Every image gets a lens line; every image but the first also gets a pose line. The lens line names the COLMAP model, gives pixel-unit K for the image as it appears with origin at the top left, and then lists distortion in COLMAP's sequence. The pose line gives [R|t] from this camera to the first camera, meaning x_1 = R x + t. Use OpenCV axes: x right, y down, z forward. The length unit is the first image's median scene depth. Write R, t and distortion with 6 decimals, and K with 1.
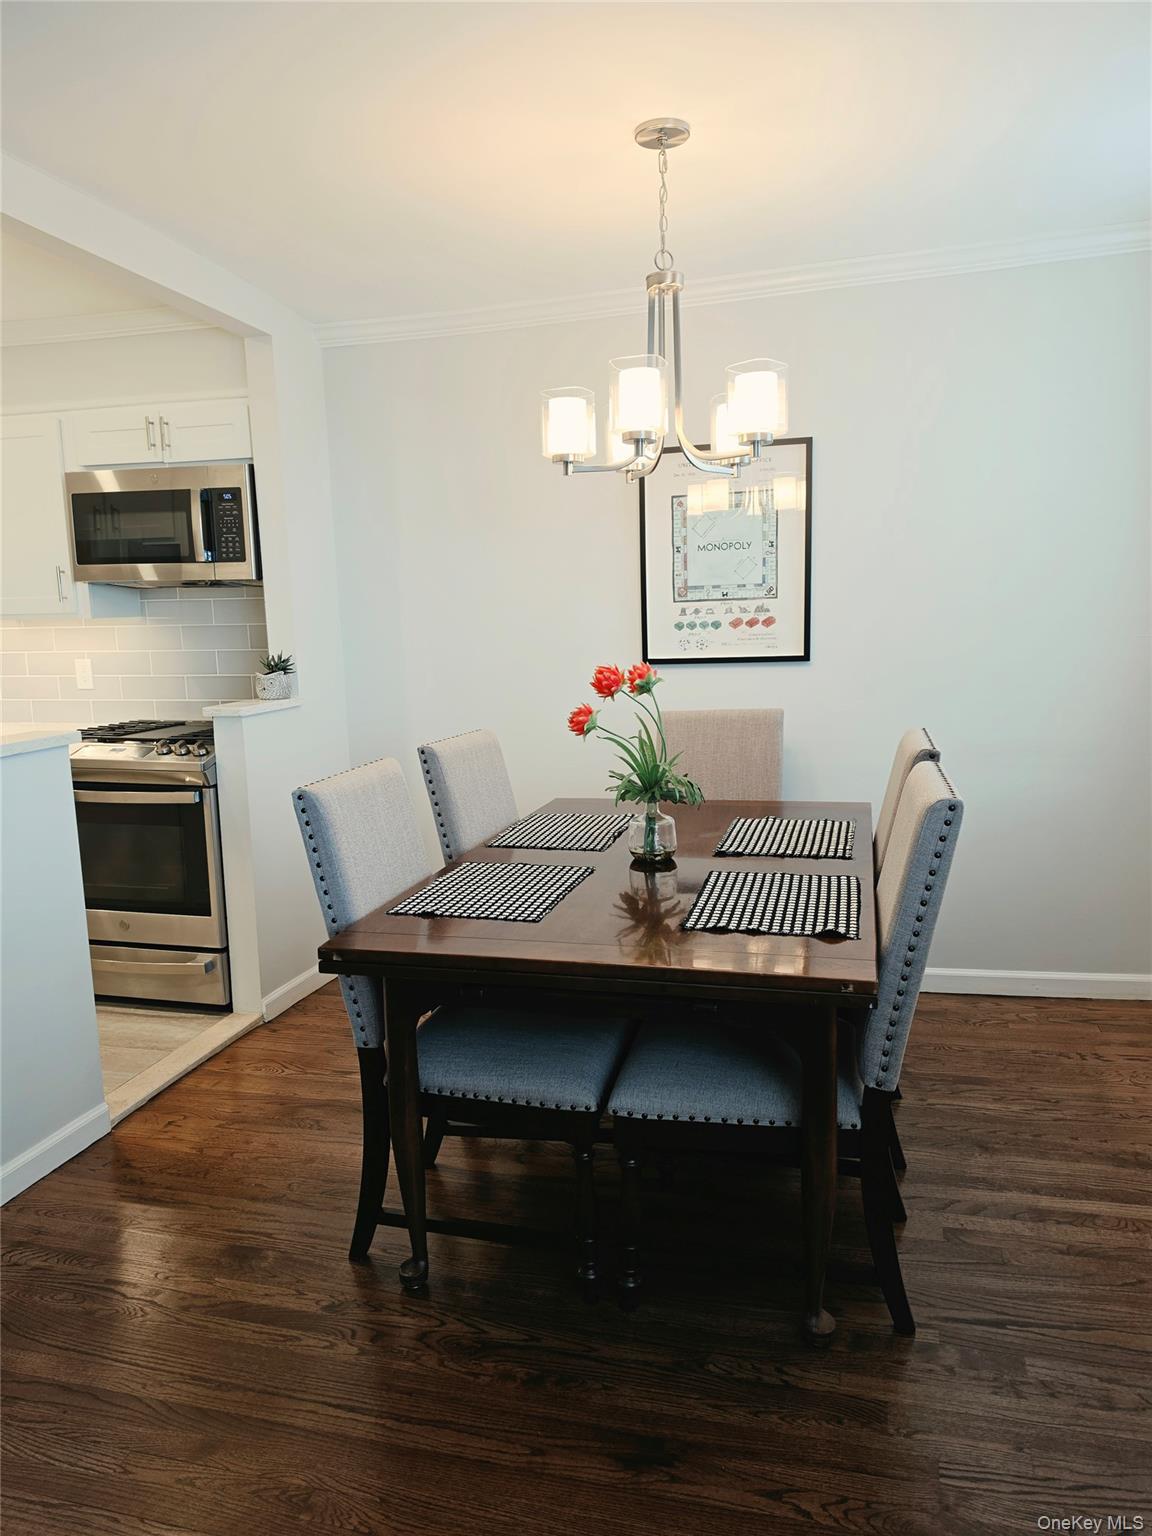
lens RADIAL K [[1087.9, 0, 571.4], [0, 1087.9, 769.3], [0, 0, 1]] dist [0.041367, -0.015954]
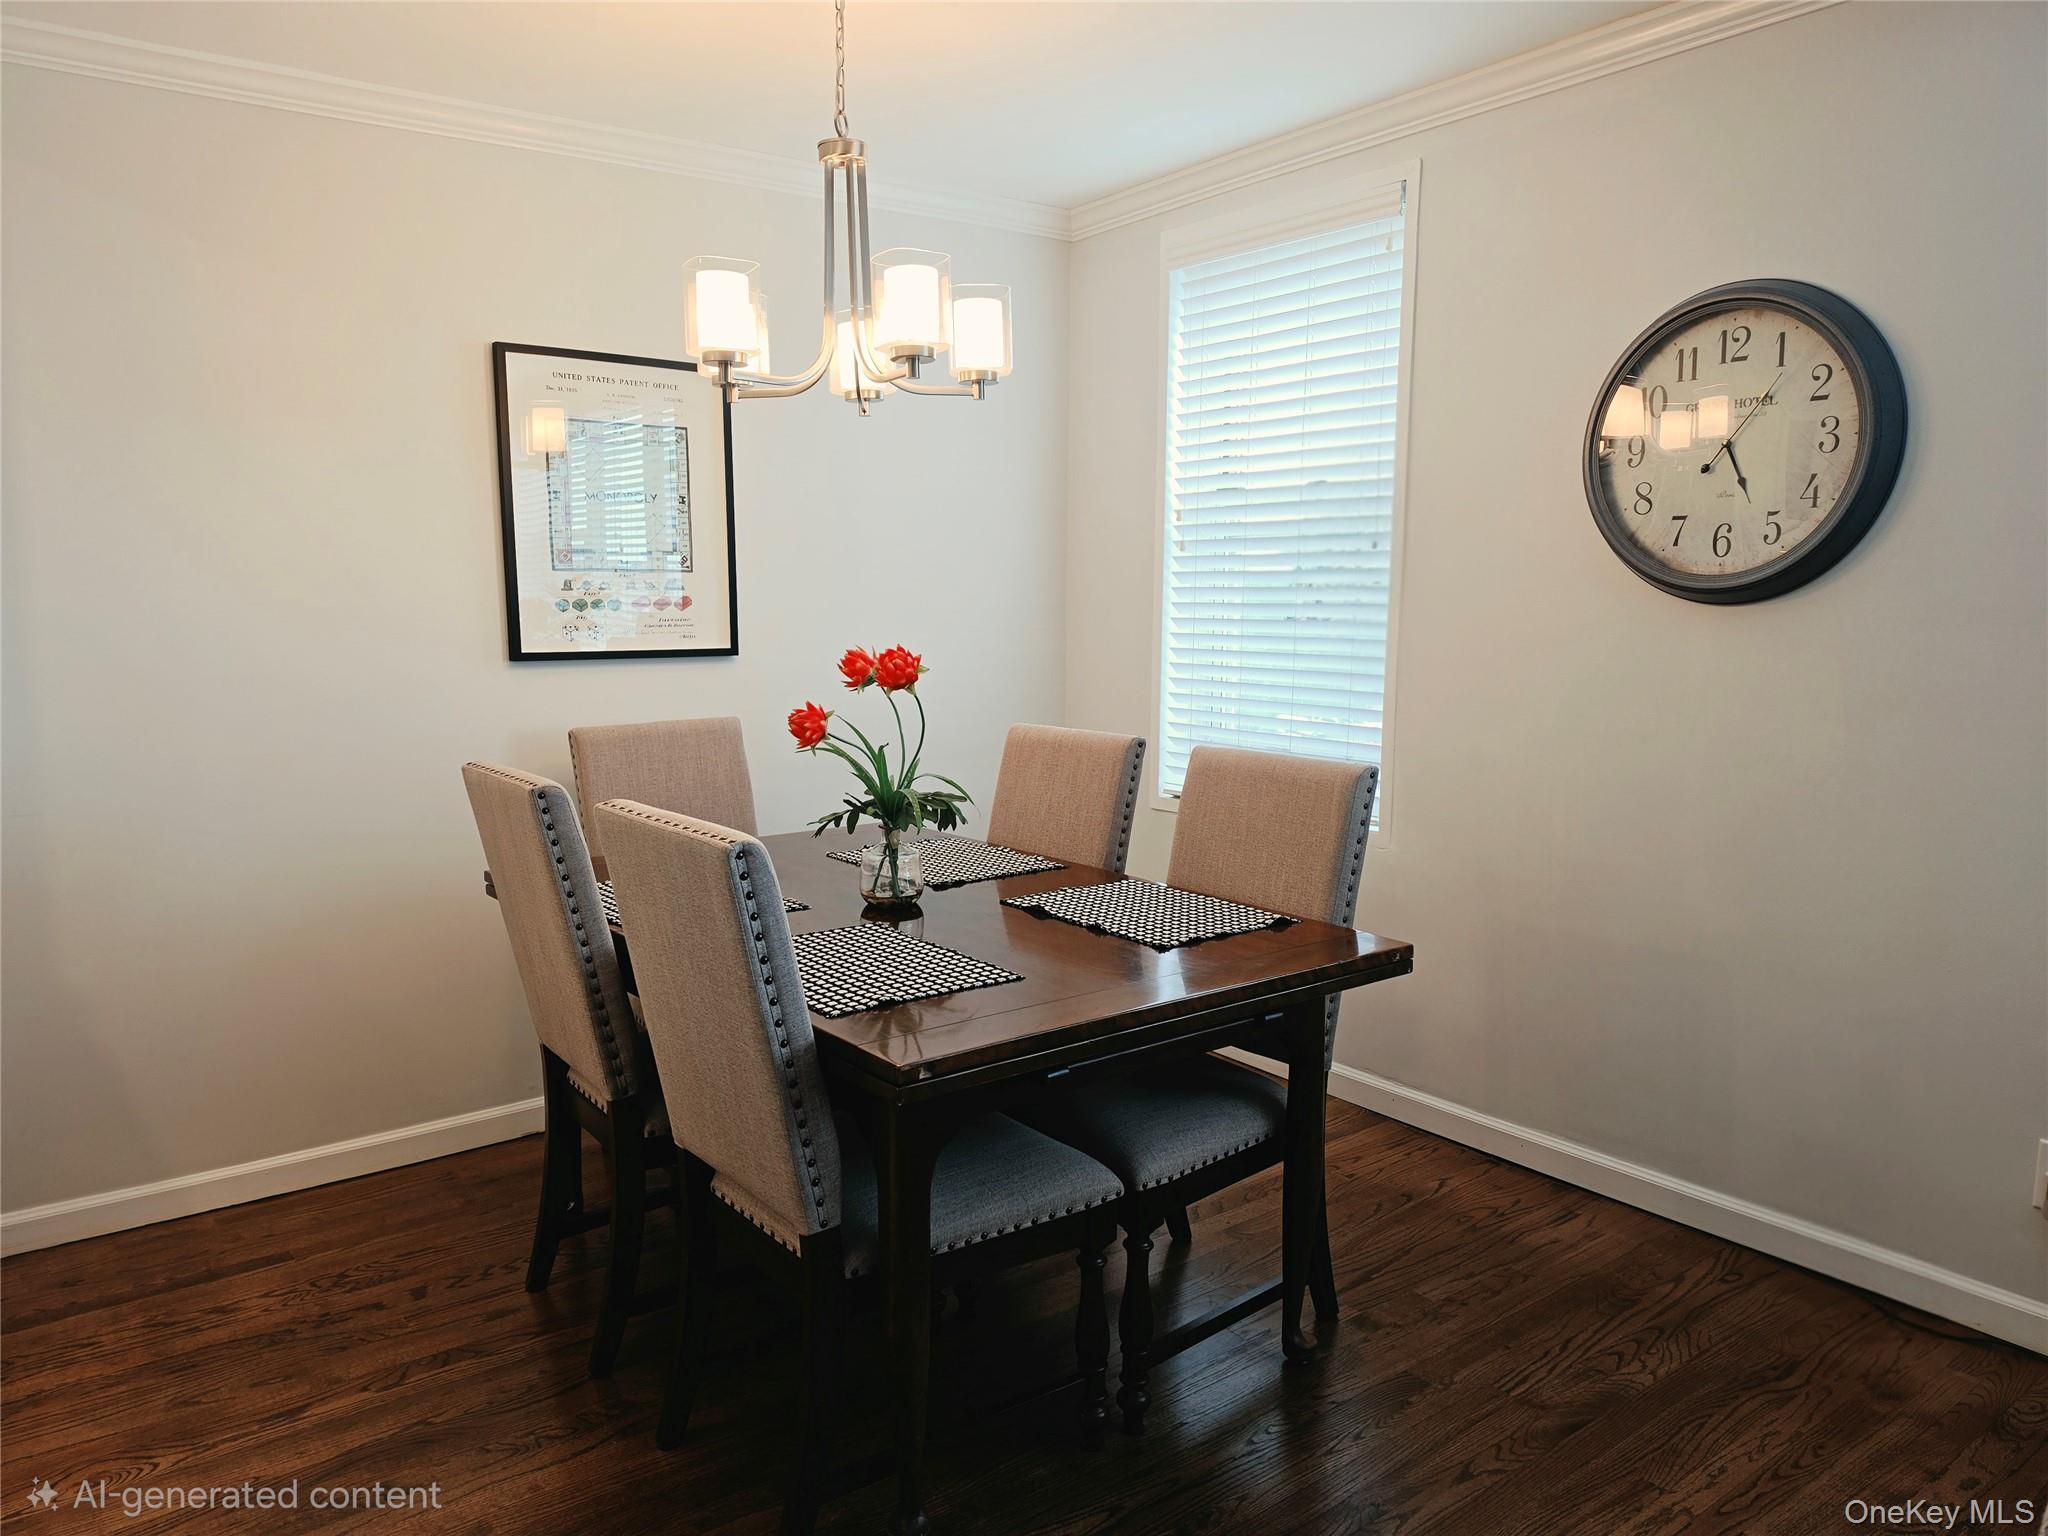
lens RADIAL K [[1450.6, 0, 1026.4], [0, 1450.6, 771.4], [0, 0, 1]] dist [0.041367, -0.015954]
pose [[0.594051, -0.068850, 0.801476, -0.491830], [0.098207, 0.995085, 0.012691, -0.009924], [-0.798410, 0.071172, 0.597893, 0.226480]]
